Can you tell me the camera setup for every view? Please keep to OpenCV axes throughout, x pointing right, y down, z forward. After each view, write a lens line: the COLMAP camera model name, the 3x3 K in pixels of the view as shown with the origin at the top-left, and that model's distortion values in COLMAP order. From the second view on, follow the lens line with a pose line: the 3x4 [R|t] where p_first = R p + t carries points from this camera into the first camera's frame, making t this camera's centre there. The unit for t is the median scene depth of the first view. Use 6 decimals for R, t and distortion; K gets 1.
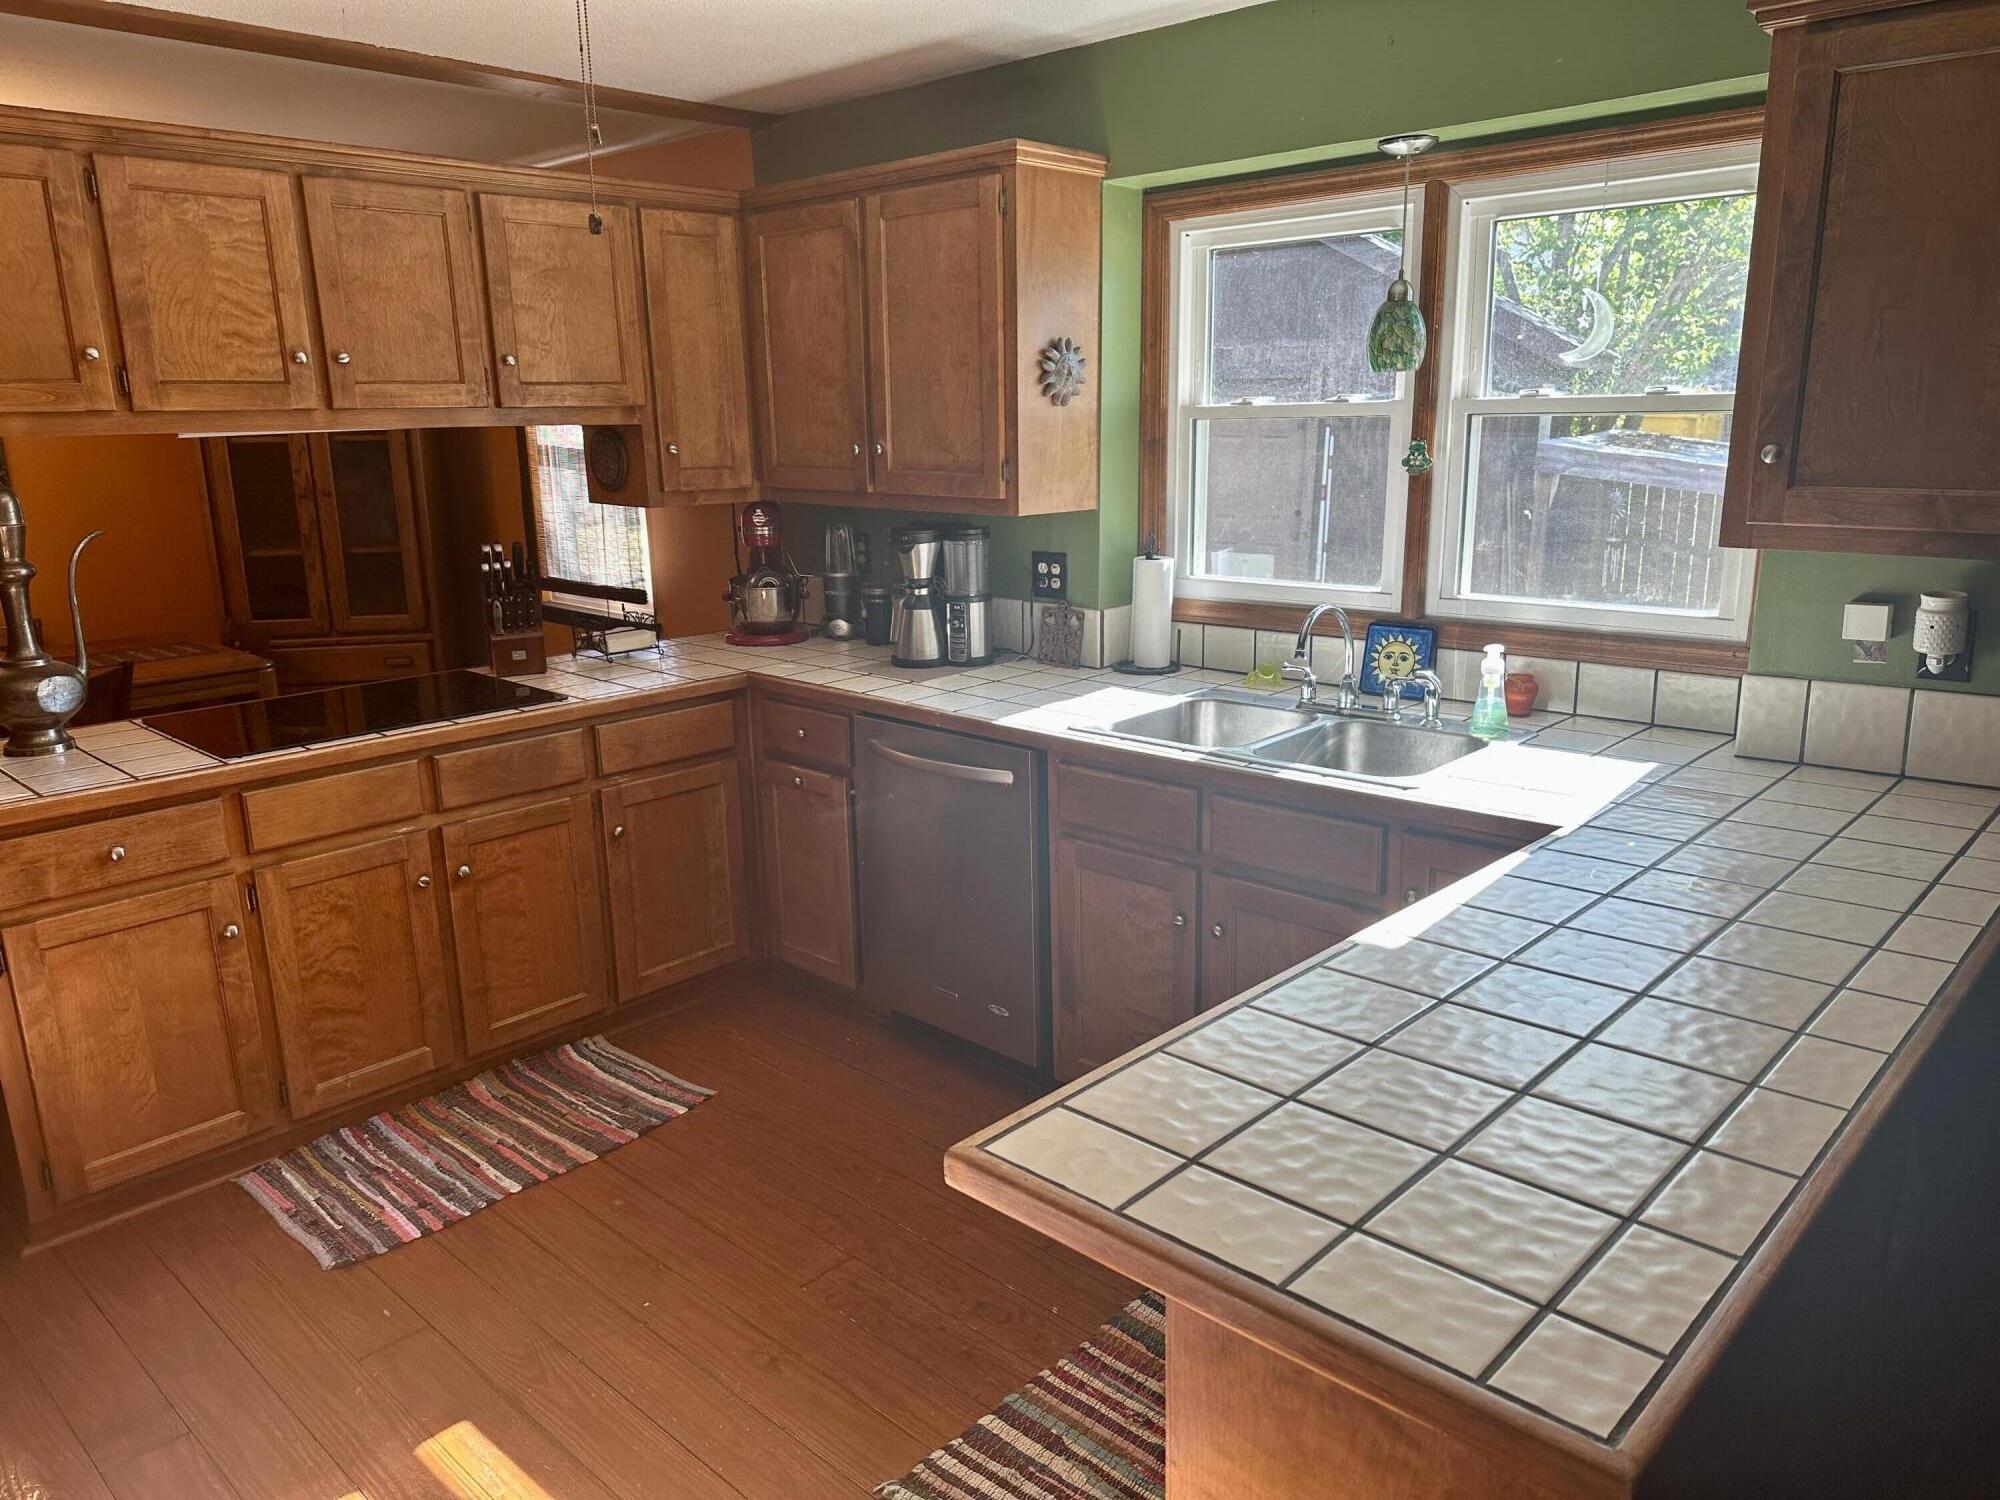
lens RADIAL K [[1412.3, 0, 999.3], [0, 1412.3, 749.7], [0, 0, 1]] dist [0.052247, -0.035400]
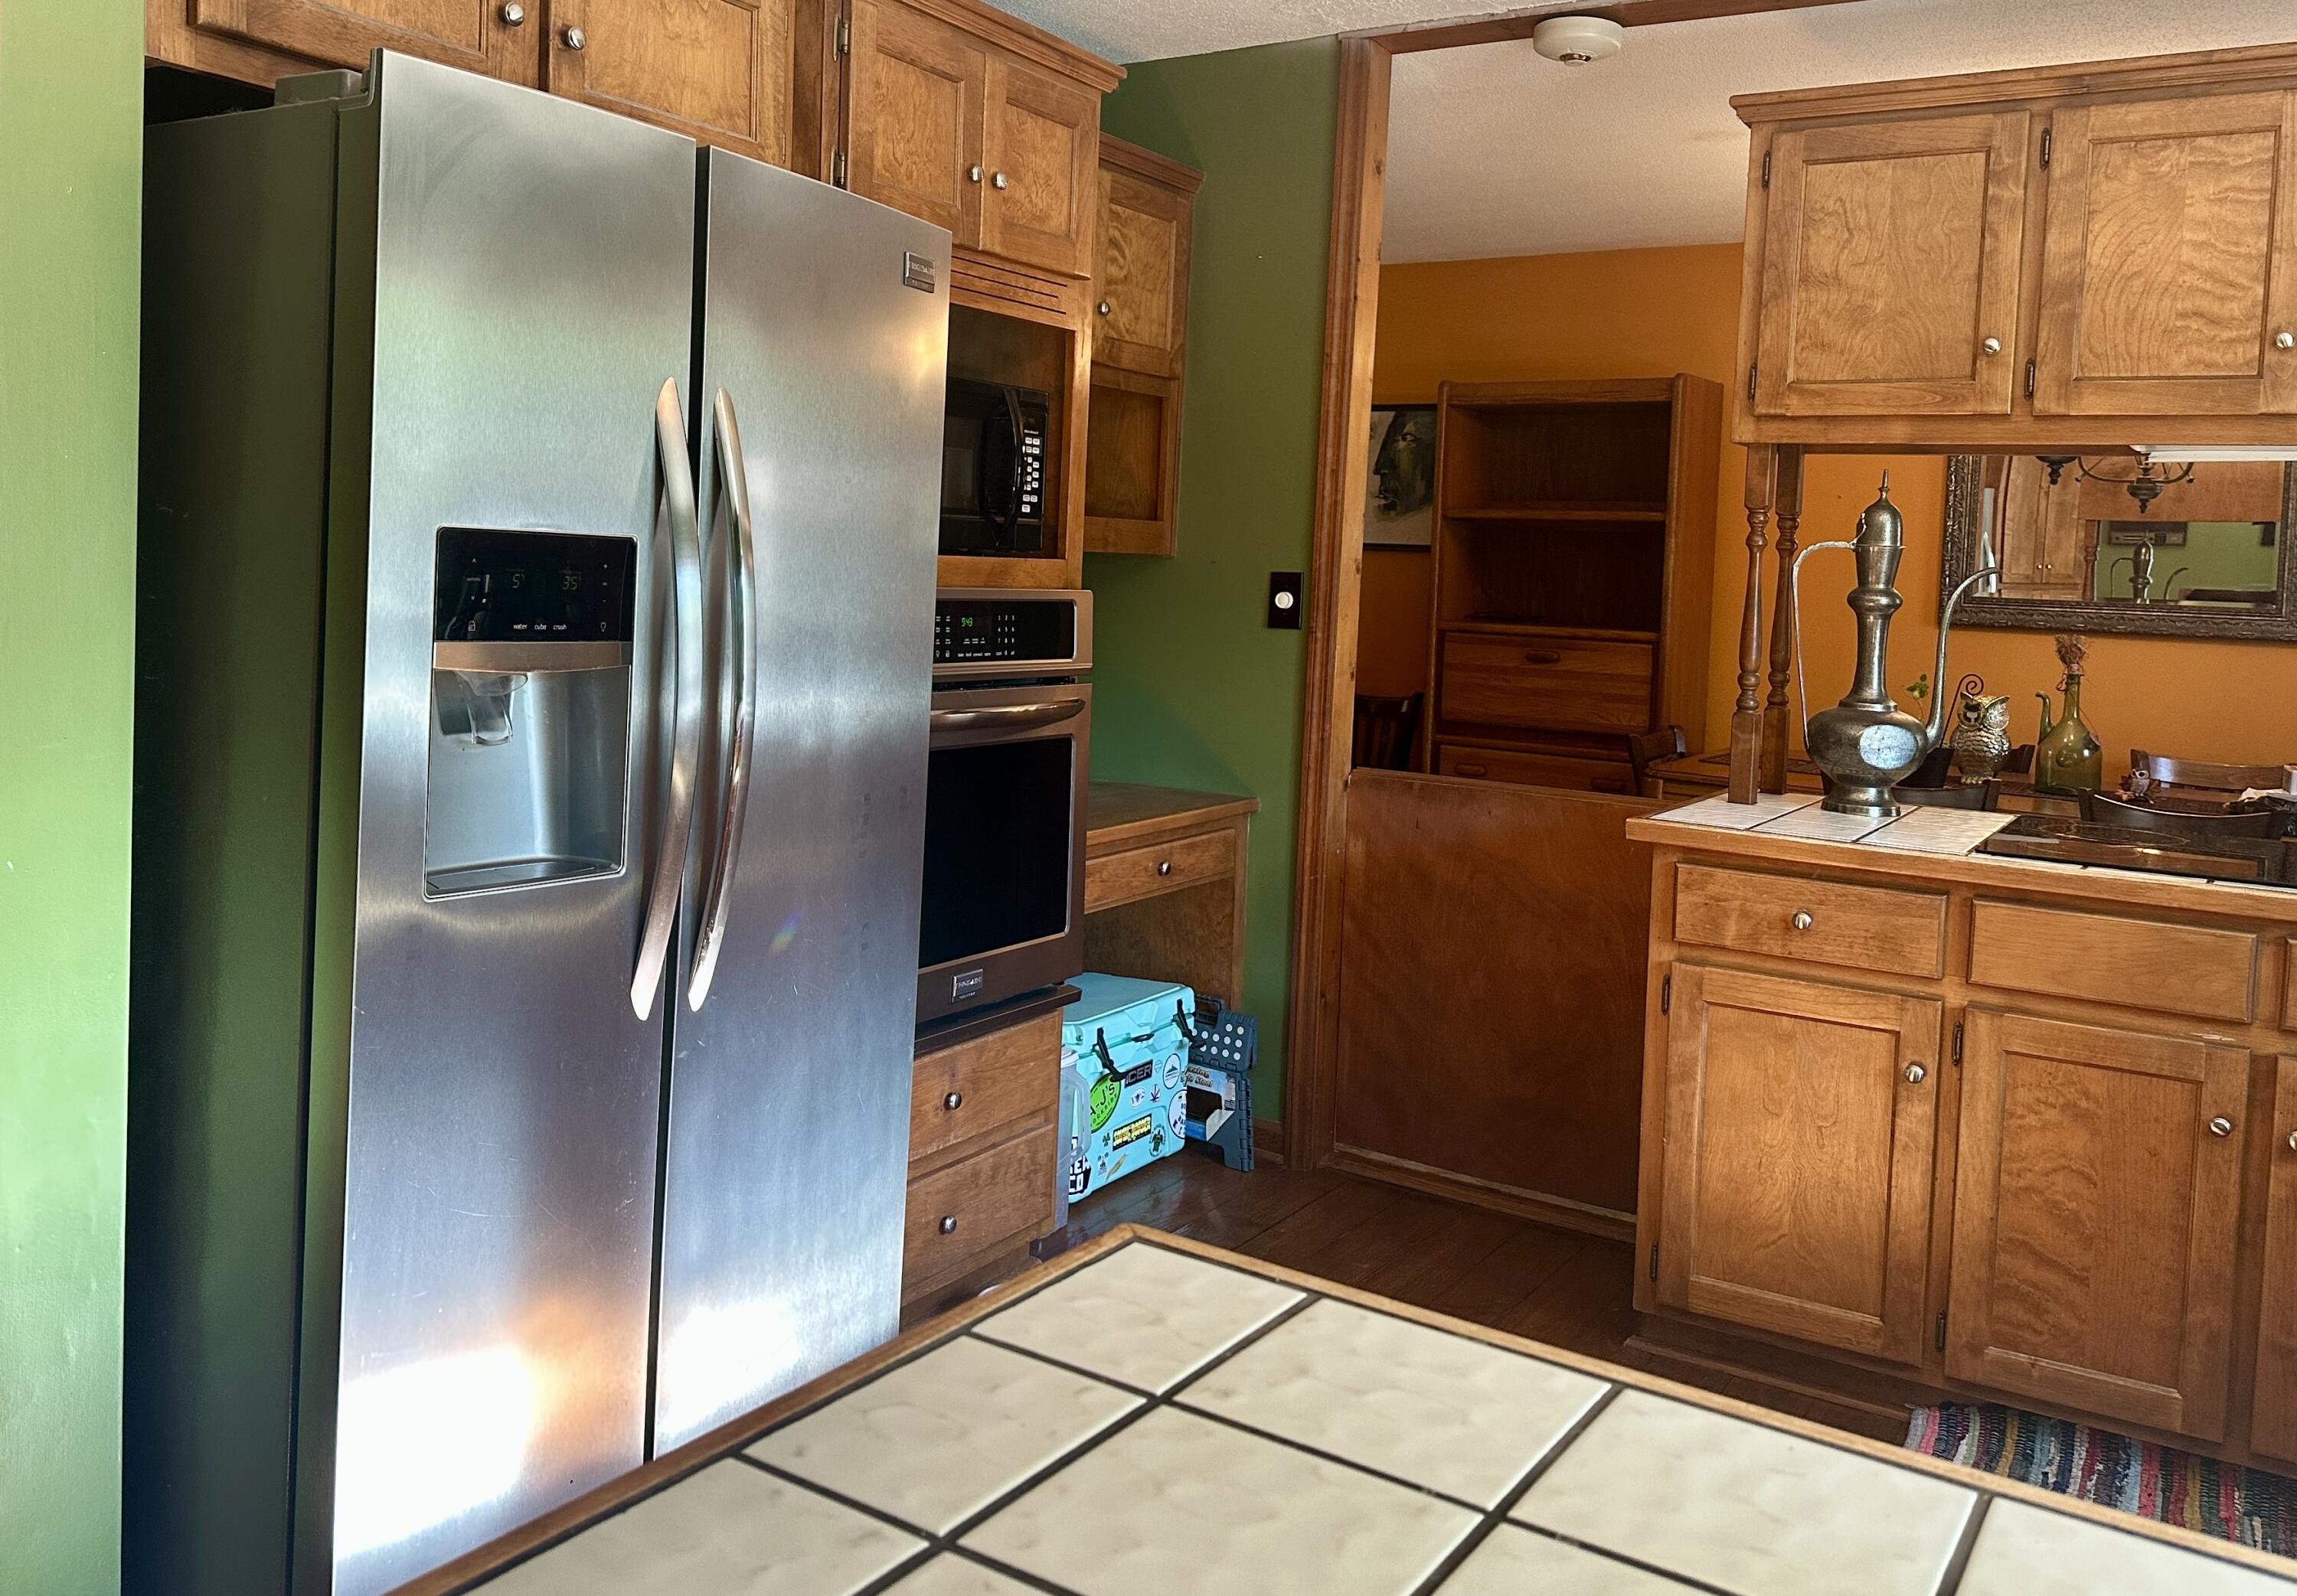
lens RADIAL K [[1872.5, 0, 1121.4], [0, 1872.5, 658.9], [0, 0, 1]] dist [0.004140, -0.003800]
pose [[0.182947, 0.072660, -0.980434, 0.330177], [-0.280496, 0.959672, 0.018781, 0.016092], [0.942259, 0.271571, 0.195950, 0.352343]]
